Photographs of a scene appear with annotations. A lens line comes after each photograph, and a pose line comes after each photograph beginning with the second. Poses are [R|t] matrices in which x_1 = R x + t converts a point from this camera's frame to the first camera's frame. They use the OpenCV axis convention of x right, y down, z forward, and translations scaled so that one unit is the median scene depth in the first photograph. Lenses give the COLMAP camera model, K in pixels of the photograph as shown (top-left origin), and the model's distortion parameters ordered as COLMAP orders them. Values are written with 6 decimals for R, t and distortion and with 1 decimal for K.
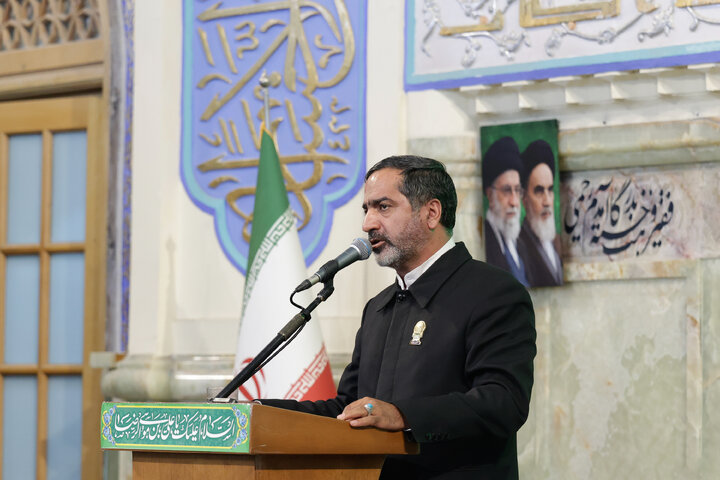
lens RADIAL K [[3448.8, 0, 360.0], [0, 3448.8, 240.0], [0, 0, 1]] dist [-0.532162, 8.519849]
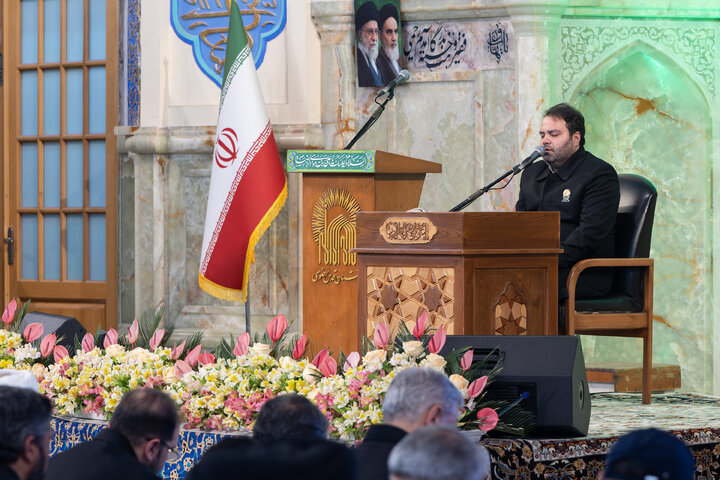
lens RADIAL K [[3448.8, 0, 360.0], [0, 3448.8, 240.0], [0, 0, 1]] dist [-0.532162, 8.519849]
pose [[0.996154, -0.017893, 0.085768, -0.119808], [0.011954, 0.997527, 0.069258, -0.030968], [-0.086795, -0.067967, 0.993905, -0.791764]]
